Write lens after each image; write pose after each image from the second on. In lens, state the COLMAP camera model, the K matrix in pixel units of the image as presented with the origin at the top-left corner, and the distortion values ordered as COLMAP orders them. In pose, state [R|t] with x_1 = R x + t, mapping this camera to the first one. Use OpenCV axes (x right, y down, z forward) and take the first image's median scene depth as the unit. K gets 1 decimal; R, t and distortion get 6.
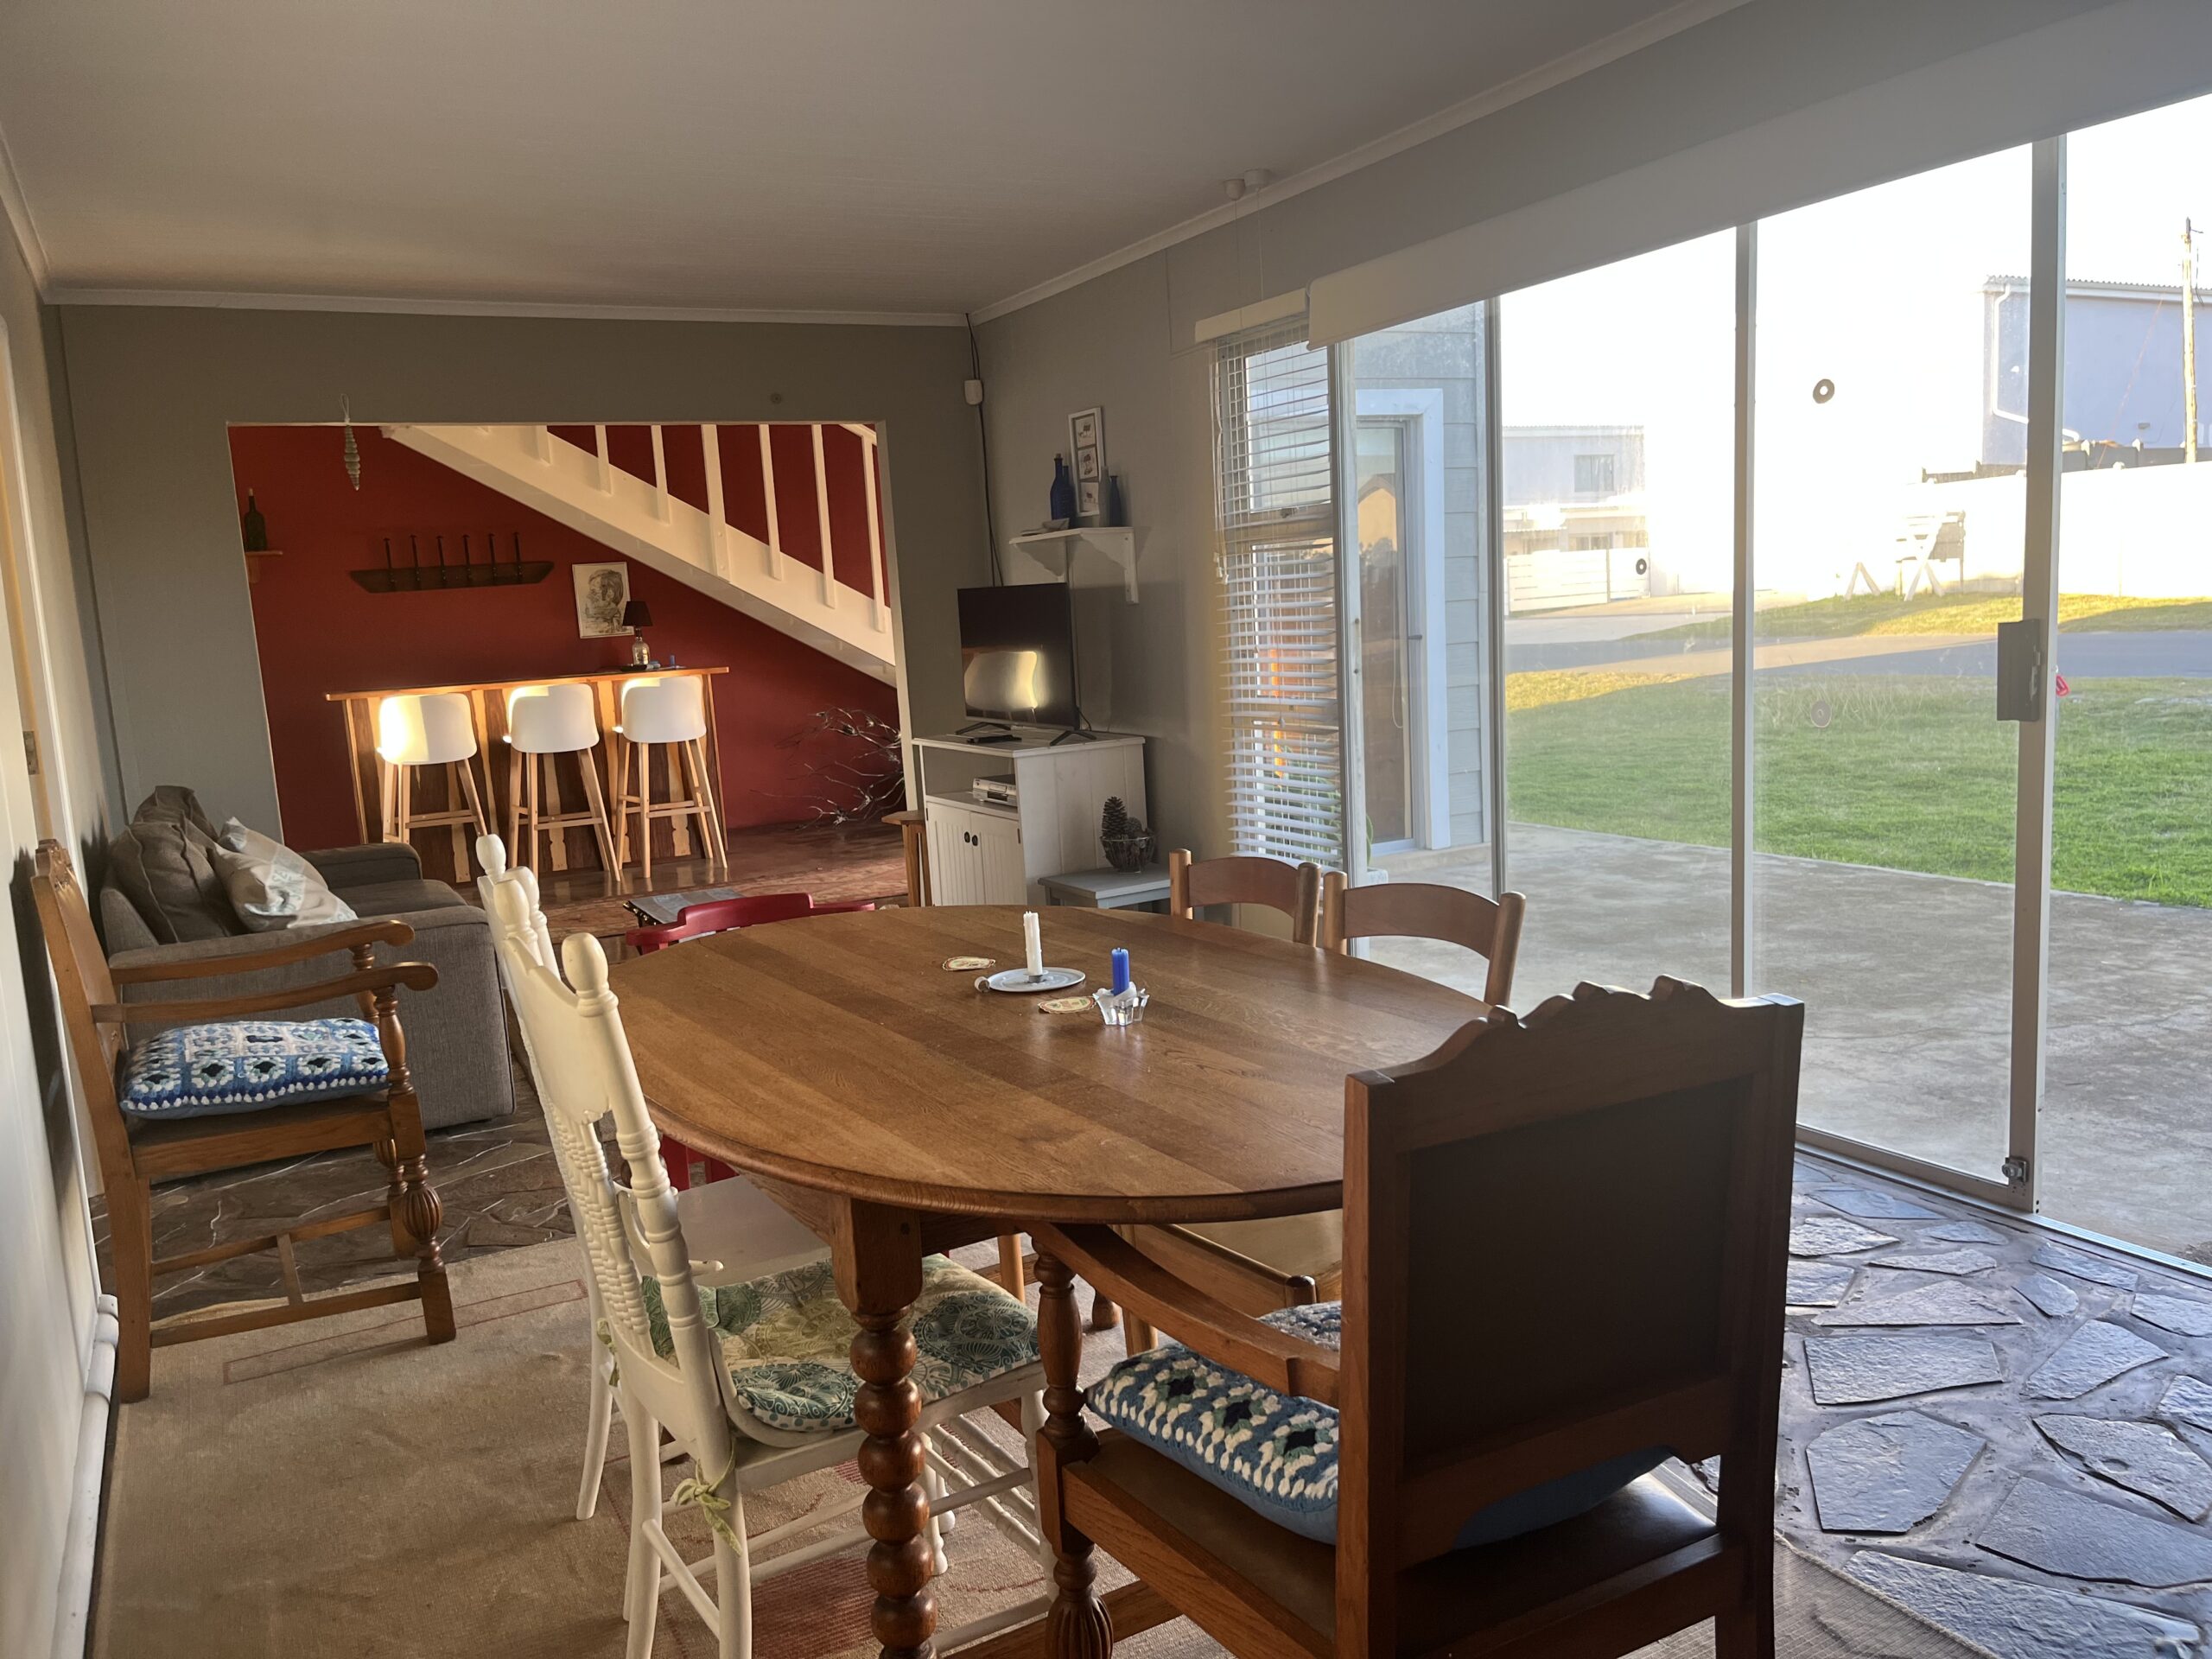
lens RADIAL K [[1689.4, 0, 1114.9], [0, 1689.4, 833.8], [0, 0, 1]] dist [0.039365, -0.030819]
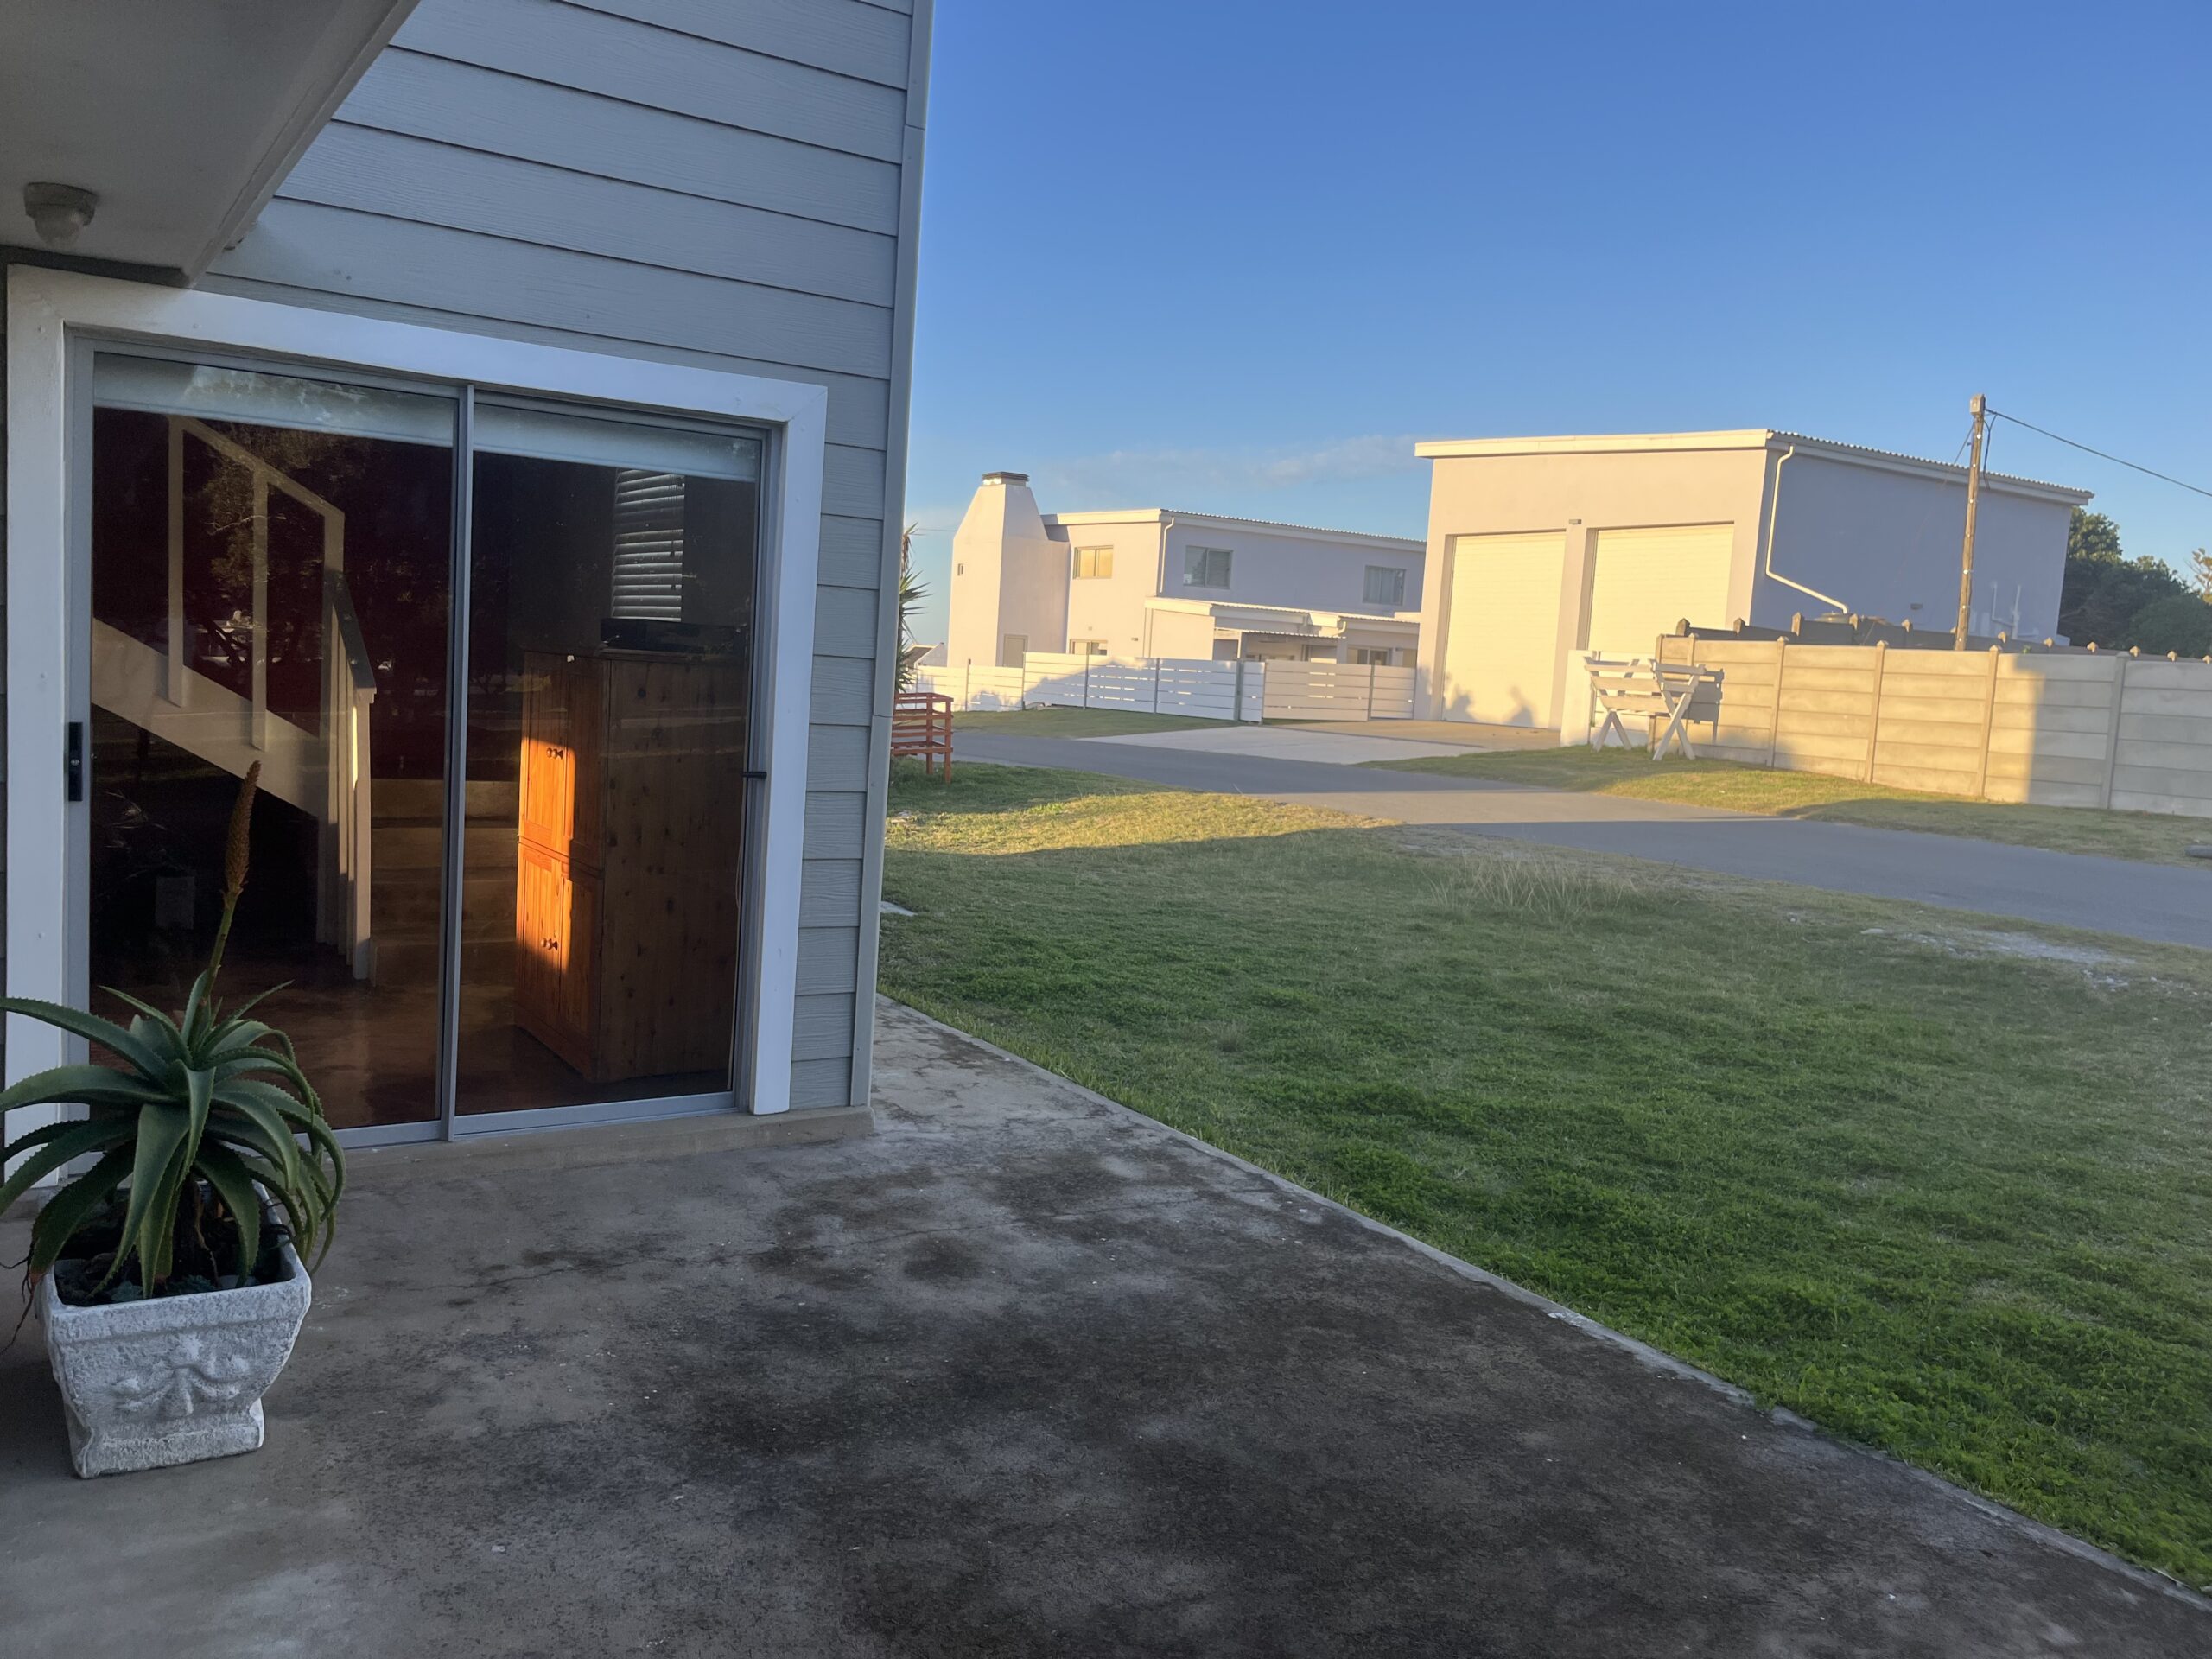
lens RADIAL K [[1689.4, 0, 1045.4], [0, 1689.4, 832.4], [0, 0, 1]] dist [0.039365, -0.030819]
pose [[0.990725, 0.111751, 0.077299, 0.320266], [-0.108844, 0.993219, -0.040860, -0.110509], [-0.081341, 0.032067, 0.996170, 0.491489]]
